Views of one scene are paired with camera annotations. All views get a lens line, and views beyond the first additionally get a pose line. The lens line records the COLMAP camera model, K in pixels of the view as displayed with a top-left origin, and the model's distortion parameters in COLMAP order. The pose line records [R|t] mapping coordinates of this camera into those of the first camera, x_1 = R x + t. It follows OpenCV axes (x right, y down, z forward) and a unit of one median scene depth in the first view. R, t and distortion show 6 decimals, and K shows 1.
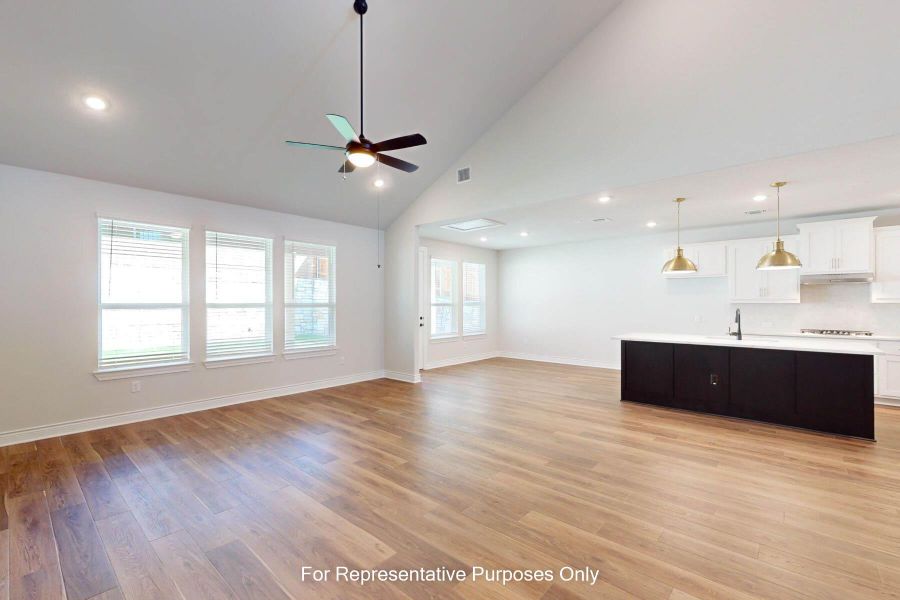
lens RADIAL K [[391.3, 0, 449.1], [0, 391.3, 300.2], [0, 0, 1]] dist [0.000114, -0.000265]
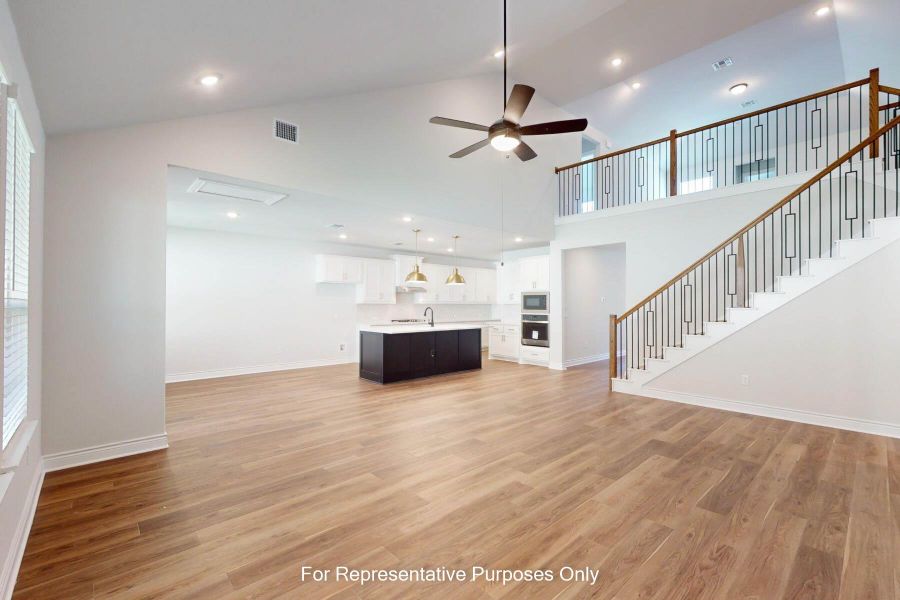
lens RADIAL K [[391.3, 0, 451.0], [0, 391.3, 303.2], [0, 0, 1]] dist [0.000114, -0.000265]
pose [[0.101133, 0.002522, 0.994870, -0.928427], [-0.007707, 0.999969, -0.001752, 0.007920], [-0.994843, -0.007490, 0.101150, 0.844425]]
